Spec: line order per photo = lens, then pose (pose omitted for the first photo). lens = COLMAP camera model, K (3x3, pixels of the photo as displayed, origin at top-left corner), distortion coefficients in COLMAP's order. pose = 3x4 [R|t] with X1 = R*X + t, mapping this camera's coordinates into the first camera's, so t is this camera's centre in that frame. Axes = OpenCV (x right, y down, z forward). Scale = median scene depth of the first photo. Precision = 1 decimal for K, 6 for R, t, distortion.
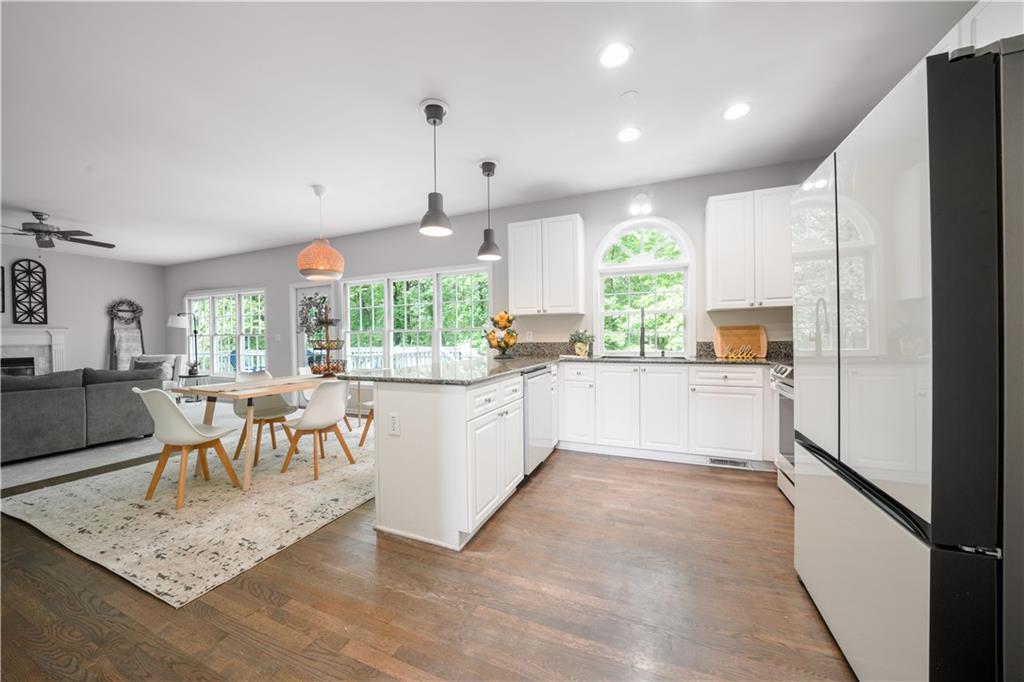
lens RADIAL K [[356.7, 0, 511.1], [0, 356.7, 339.8], [0, 0, 1]] dist [-0.016558, 0.002037]
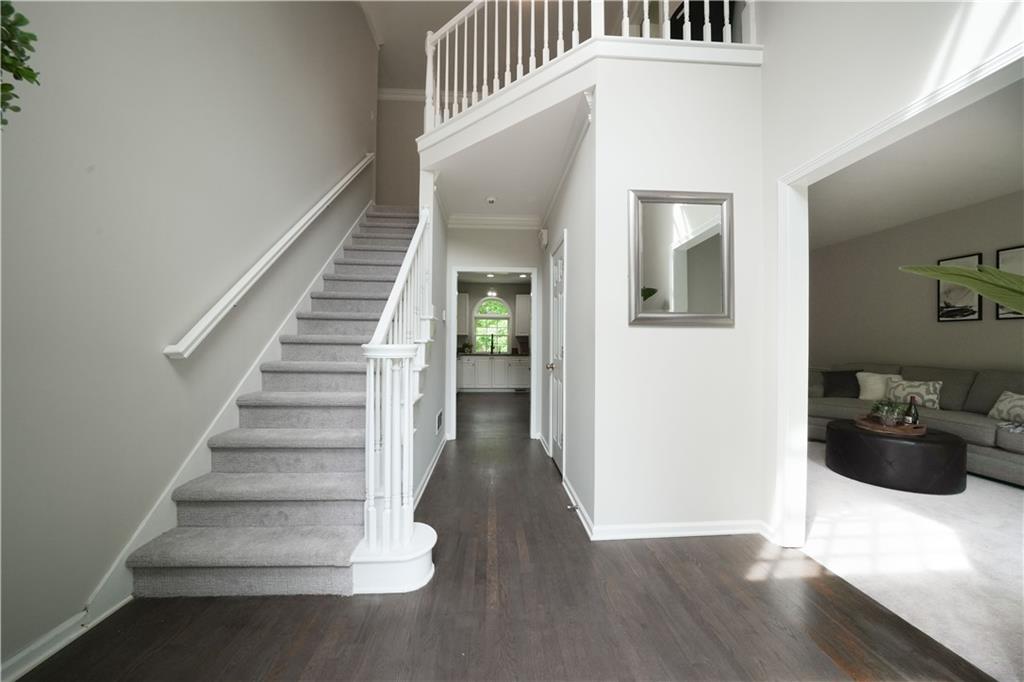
lens RADIAL K [[356.7, 0, 512.3], [0, 356.7, 339.8], [0, 0, 1]] dist [-0.016558, 0.002037]
pose [[0.899059, 0.016522, 0.437516, -0.648190], [-0.010999, 0.999825, -0.015155, -0.011937], [-0.437690, 0.008813, 0.899083, -1.417949]]
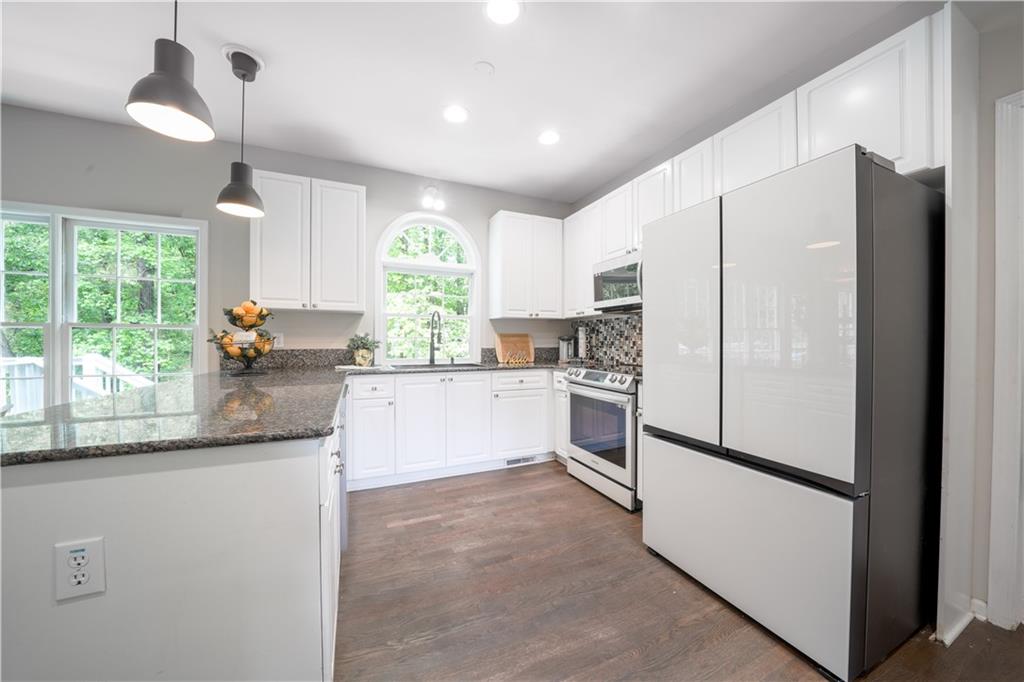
lens RADIAL K [[356.7, 0, 510.7], [0, 356.7, 341.6], [0, 0, 1]] dist [-0.016558, 0.002037]
pose [[0.688461, 0.011261, 0.725186, -0.174310], [-0.004211, 0.999925, -0.011530, -0.001940], [-0.725261, 0.004884, 0.688456, 0.248467]]
